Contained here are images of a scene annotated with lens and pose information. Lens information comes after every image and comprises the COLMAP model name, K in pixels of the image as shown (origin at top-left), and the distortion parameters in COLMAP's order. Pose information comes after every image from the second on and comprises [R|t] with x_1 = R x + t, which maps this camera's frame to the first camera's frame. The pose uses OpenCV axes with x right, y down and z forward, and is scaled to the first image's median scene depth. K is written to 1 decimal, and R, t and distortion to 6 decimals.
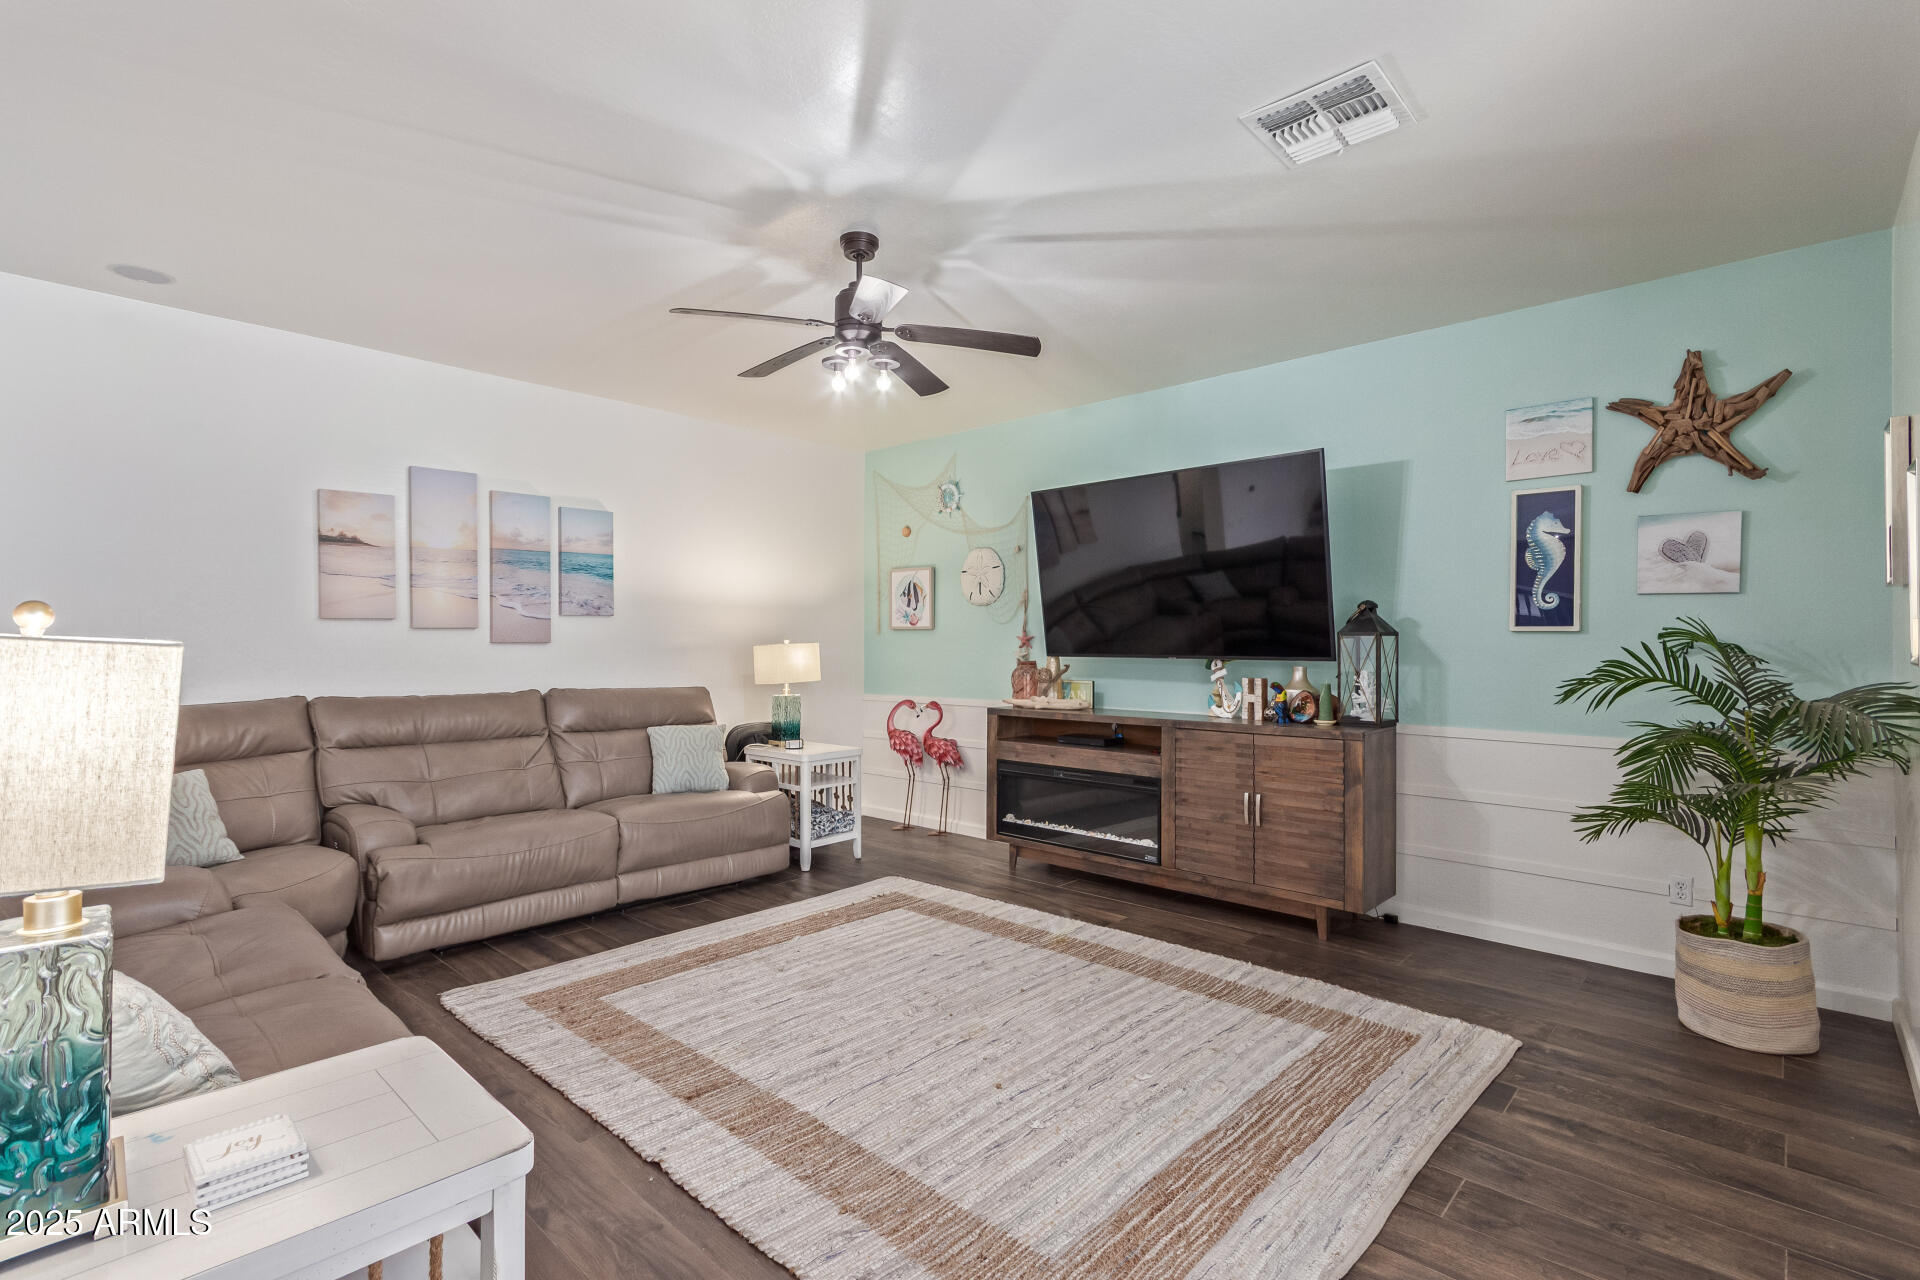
lens RADIAL K [[908.1, 0, 960.0], [0, 908.1, 640.0], [0, 0, 1]] dist [0.001882, 0.000637]
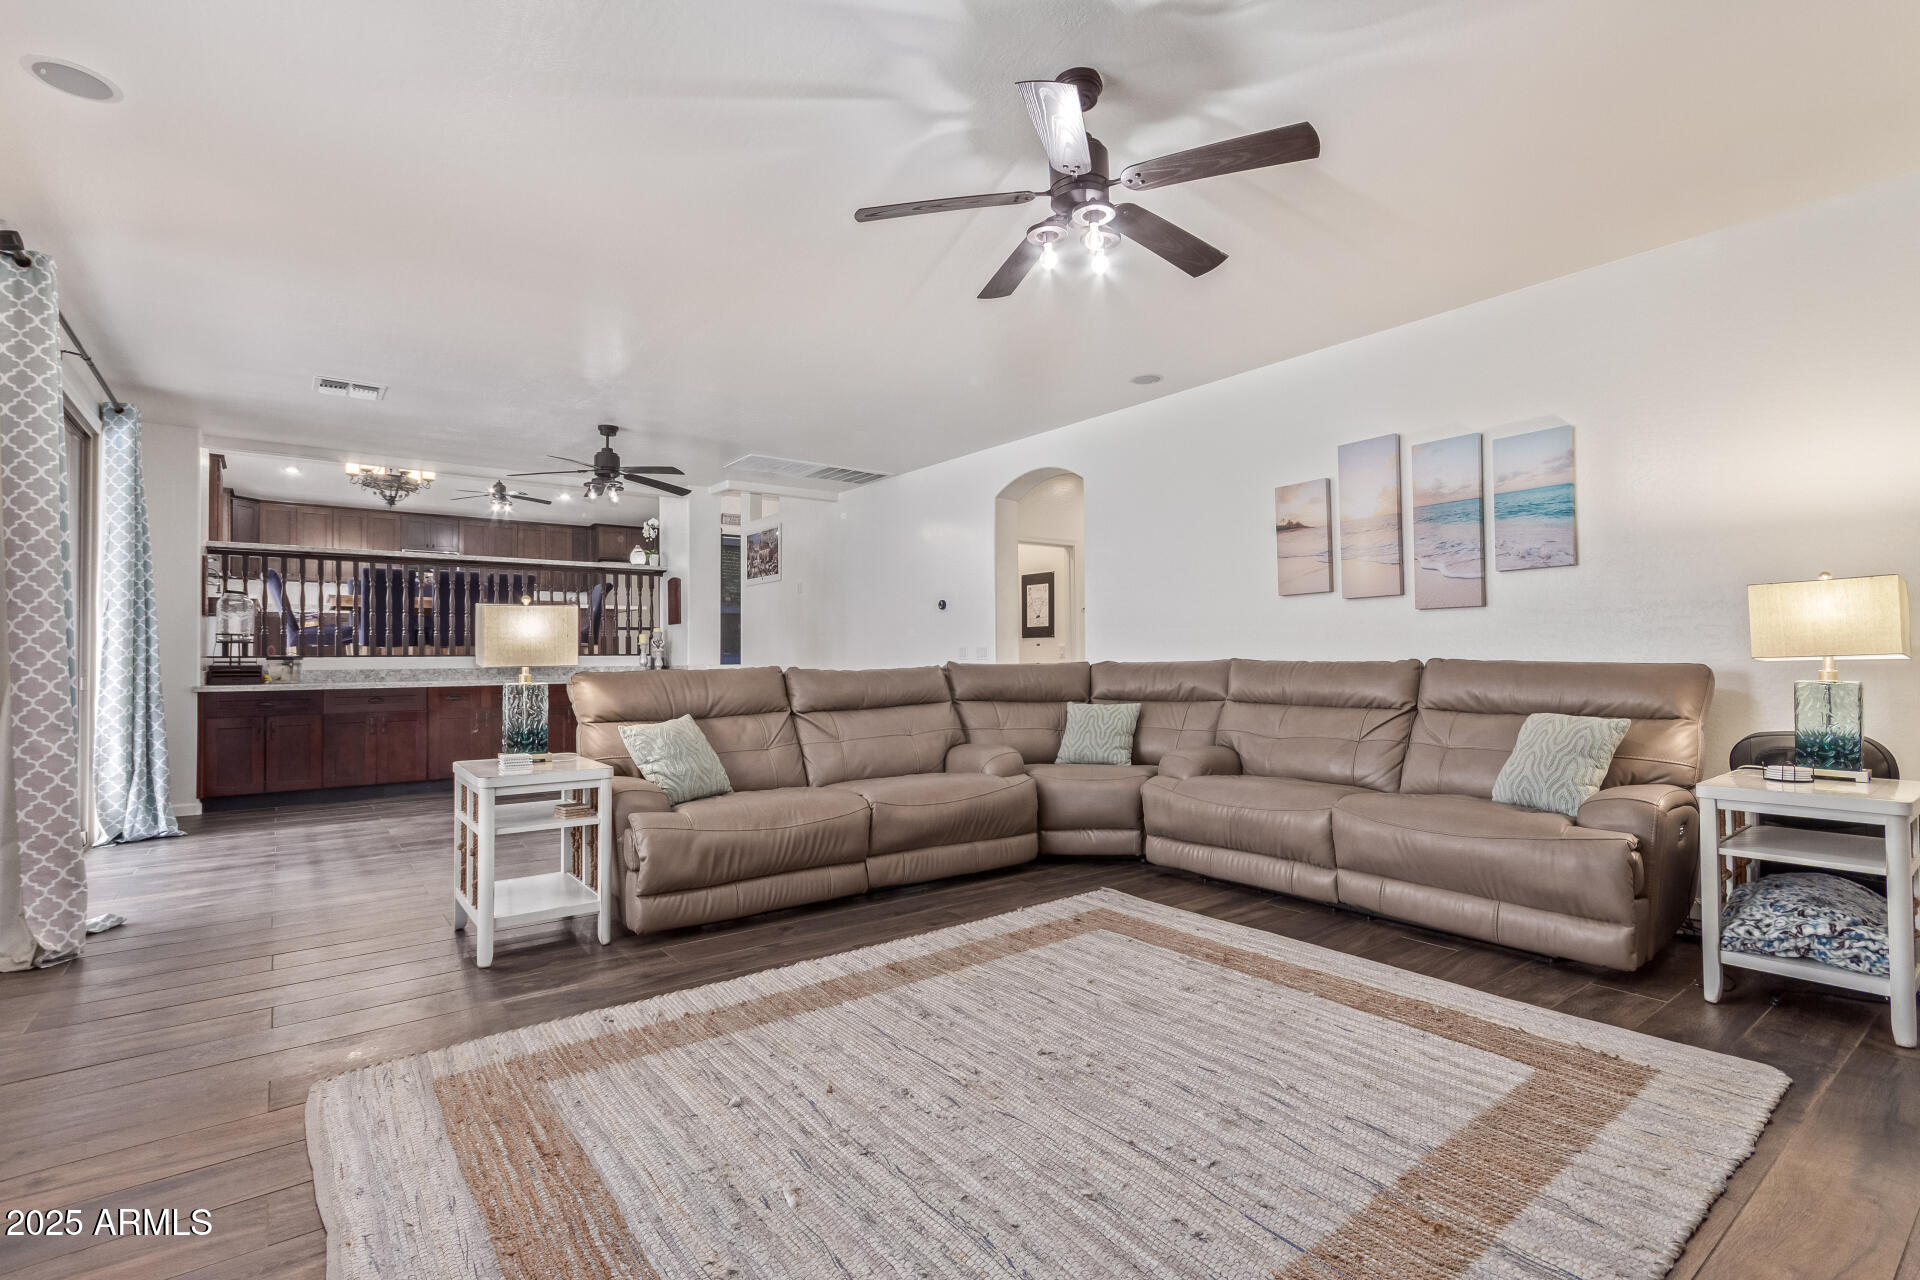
lens RADIAL K [[908.1, 0, 960.0], [0, 908.1, 640.0], [0, 0, 1]] dist [0.001882, 0.000637]
pose [[-0.186282, -0.022358, -0.982242, 0.548314], [0.009343, 0.999656, -0.024526, 0.060246], [0.982452, -0.013746, -0.186009, 0.816180]]
